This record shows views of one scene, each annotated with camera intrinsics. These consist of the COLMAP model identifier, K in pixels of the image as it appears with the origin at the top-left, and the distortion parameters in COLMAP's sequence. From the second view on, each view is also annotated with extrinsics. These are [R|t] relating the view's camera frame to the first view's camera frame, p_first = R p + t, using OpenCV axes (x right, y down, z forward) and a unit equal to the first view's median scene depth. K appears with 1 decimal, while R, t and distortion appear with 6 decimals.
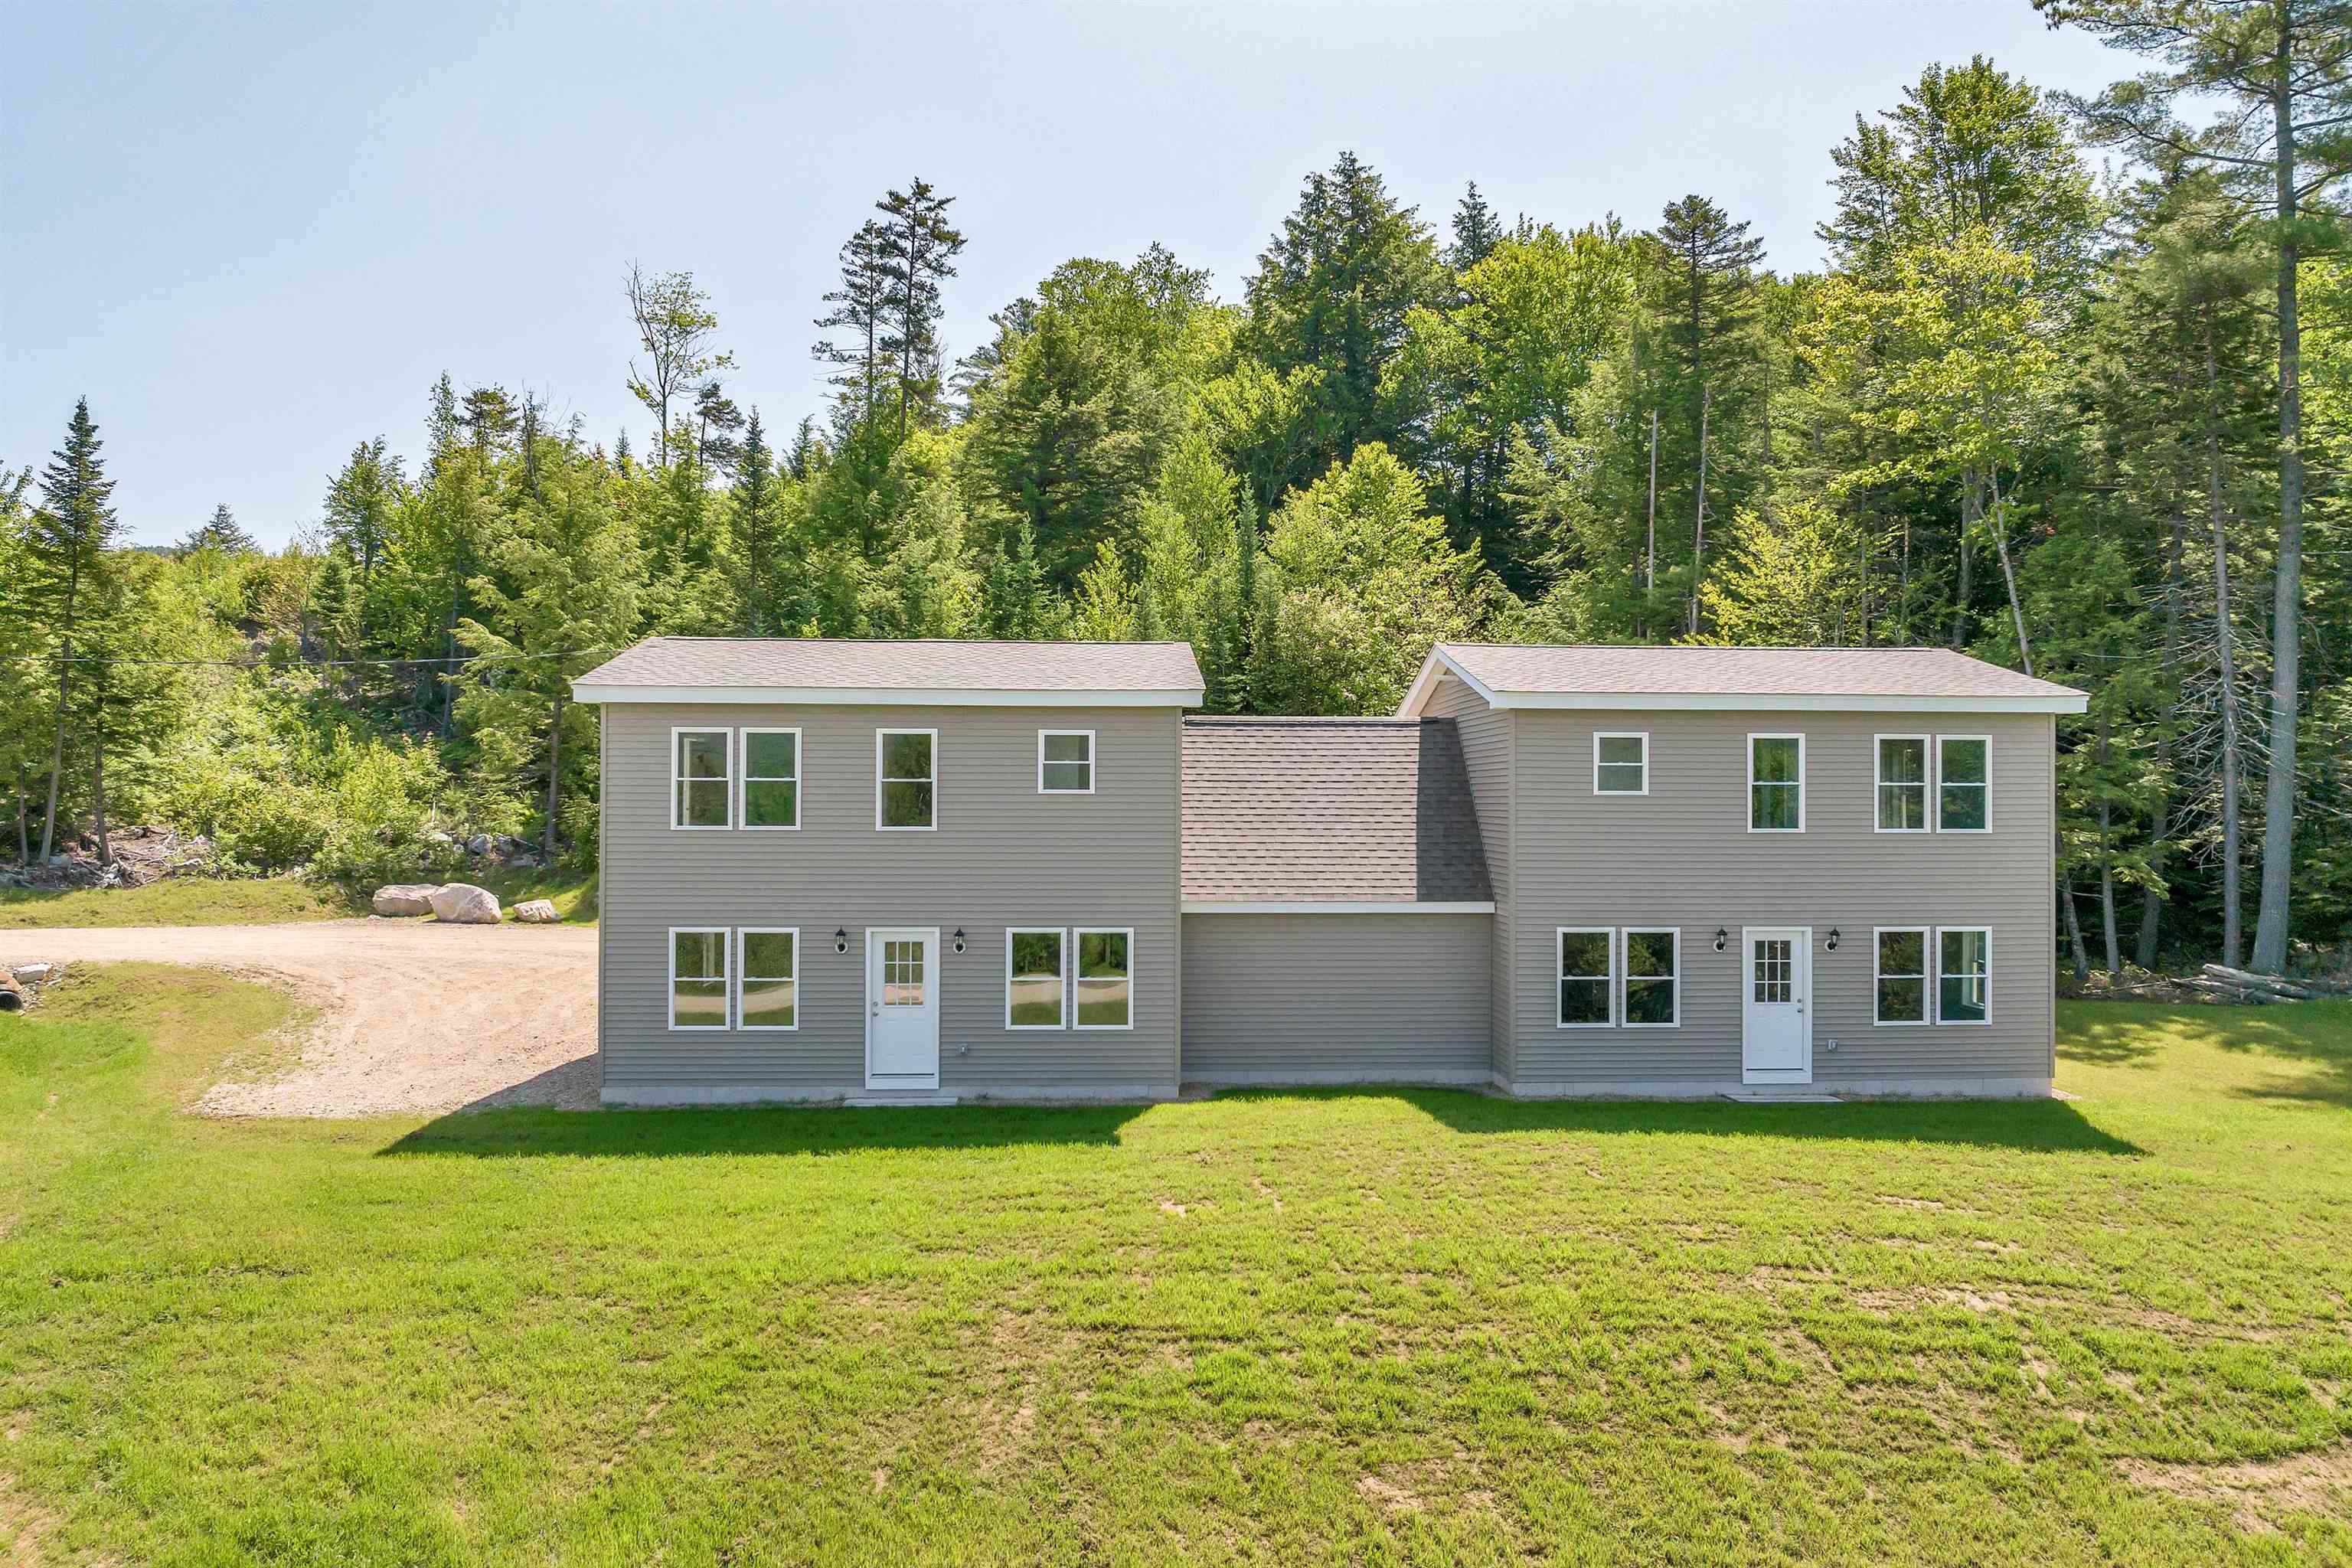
lens RADIAL K [[1675.2, 0, 1176.0], [0, 1675.2, 784.0], [0, 0, 1]] dist [-0.029998, -0.006735]
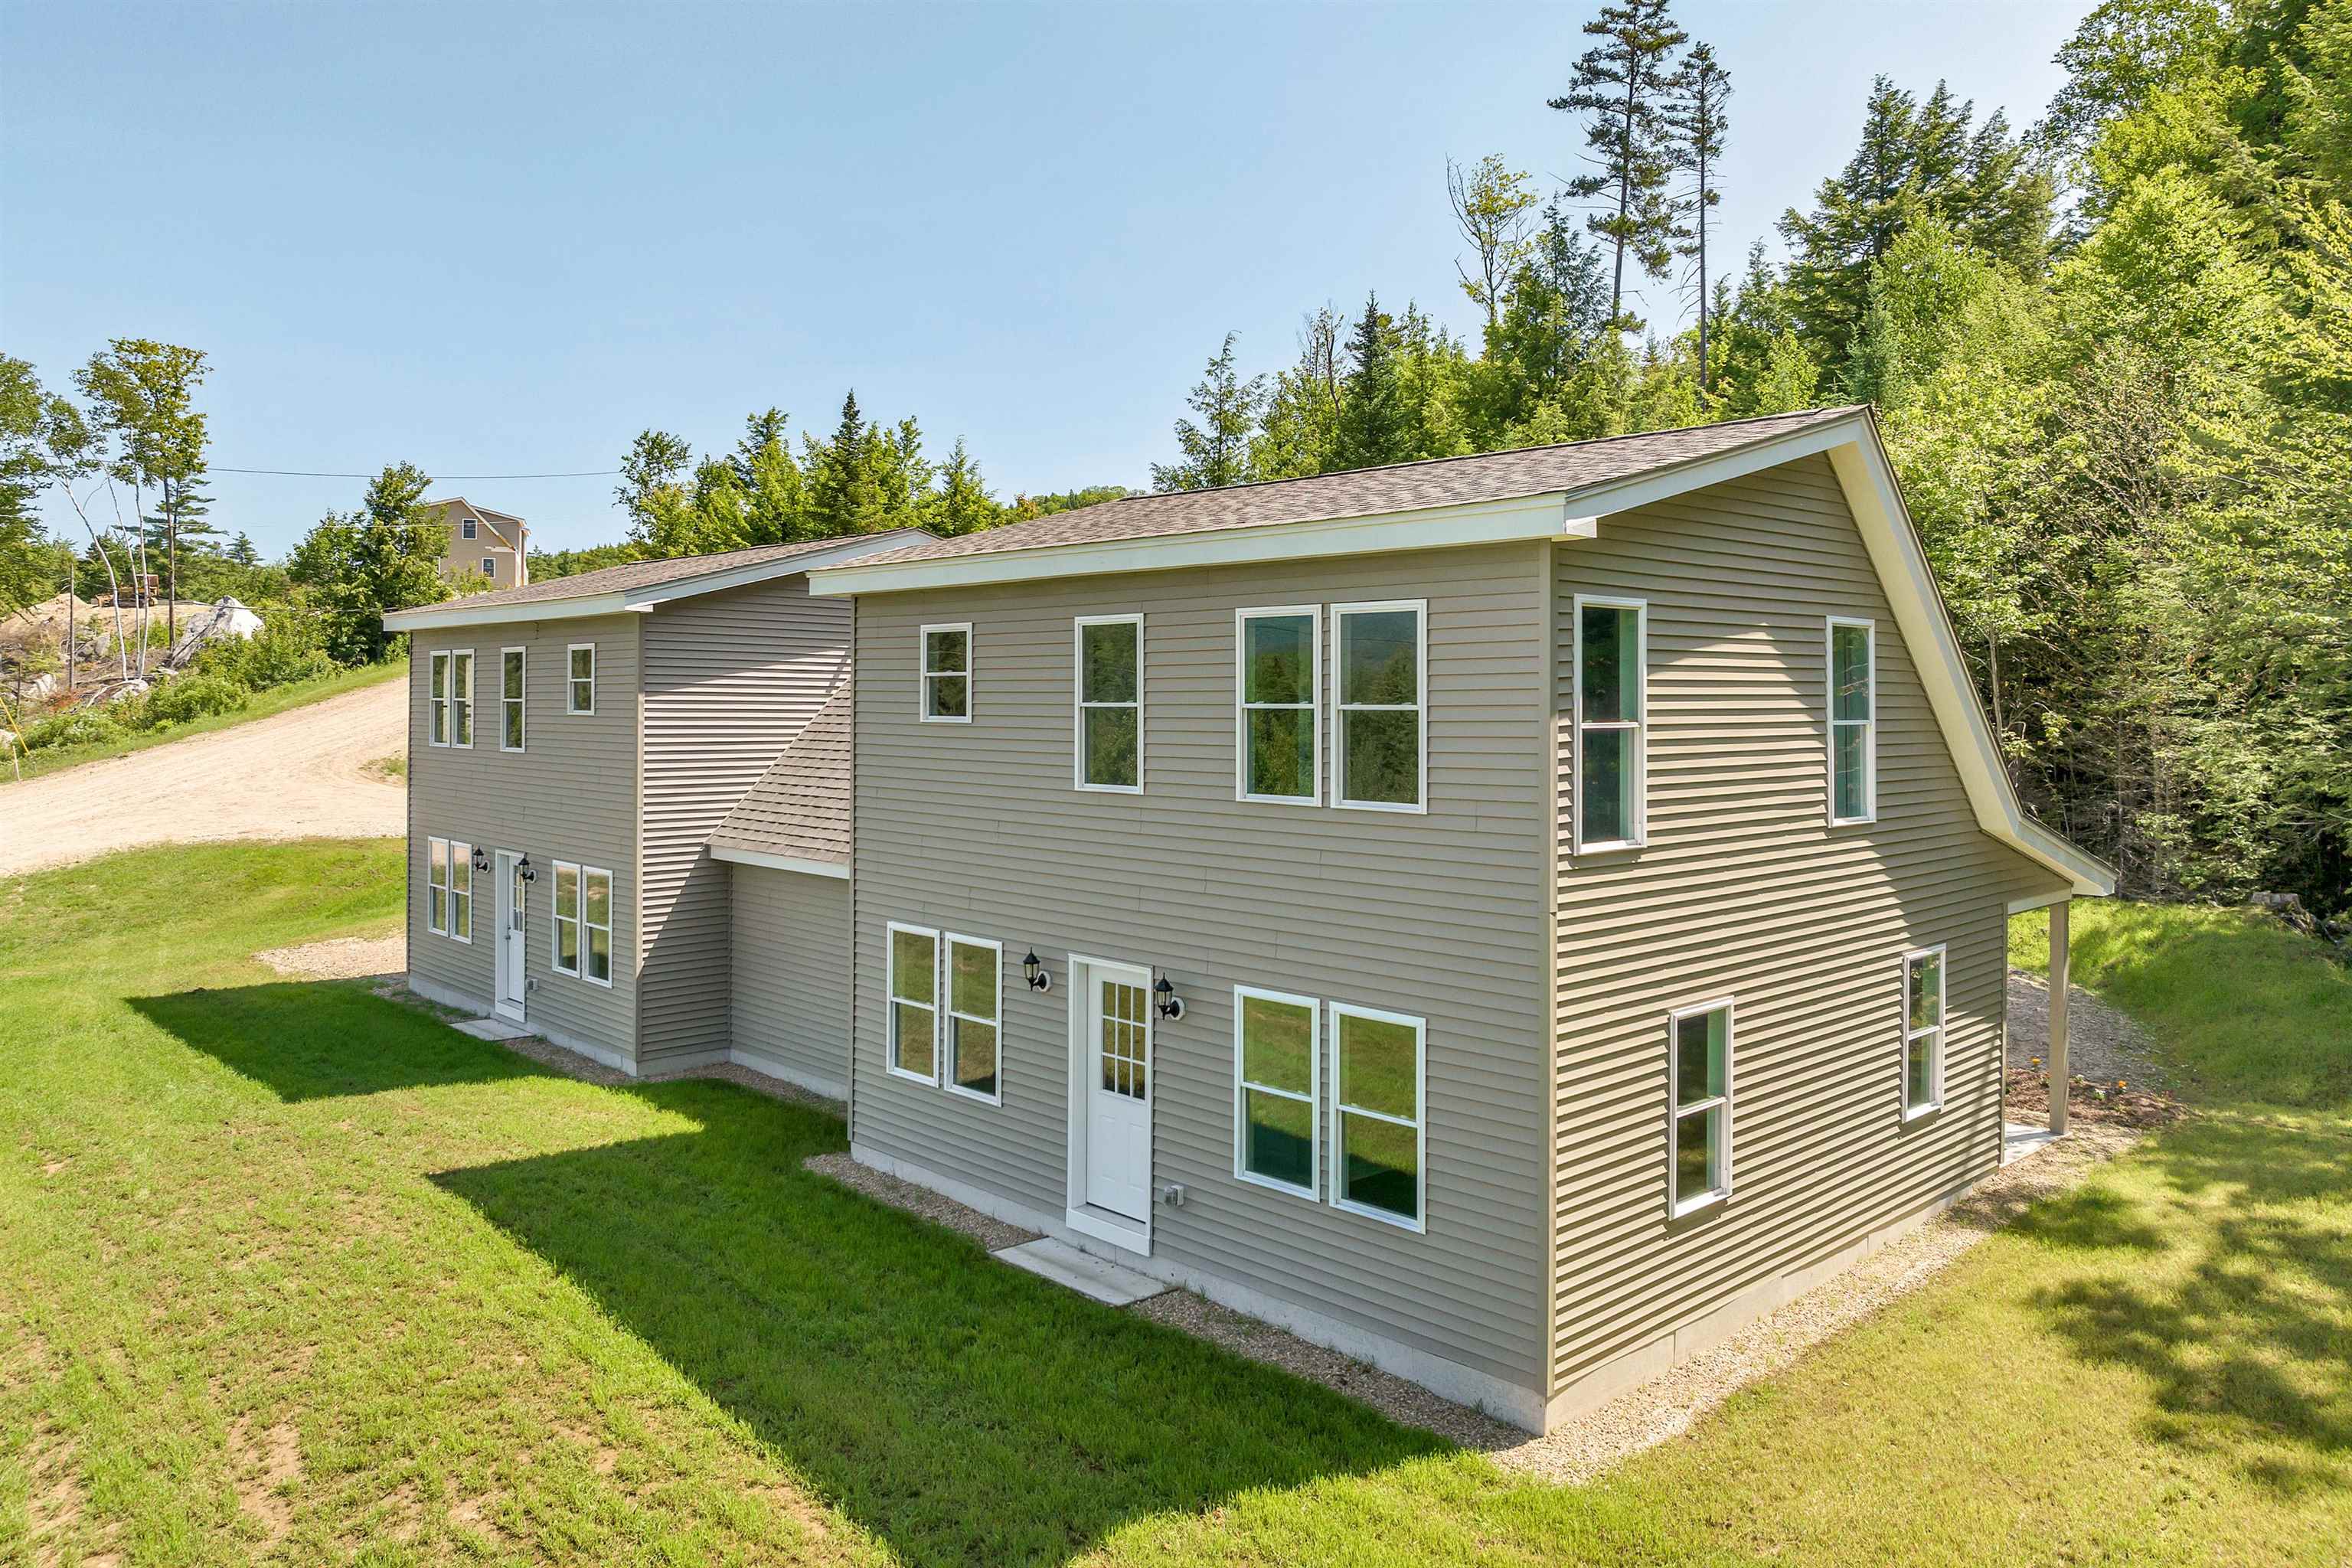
lens RADIAL K [[1651.3, 0, 1176.0], [0, 1651.3, 784.0], [0, 0, 1]] dist [-0.089057, 0.079371]
pose [[0.649454, 0.038735, -0.759414, 0.786078], [0.001984, 0.998612, 0.052632, -0.002869], [0.760399, -0.035689, 0.648475, 0.661377]]
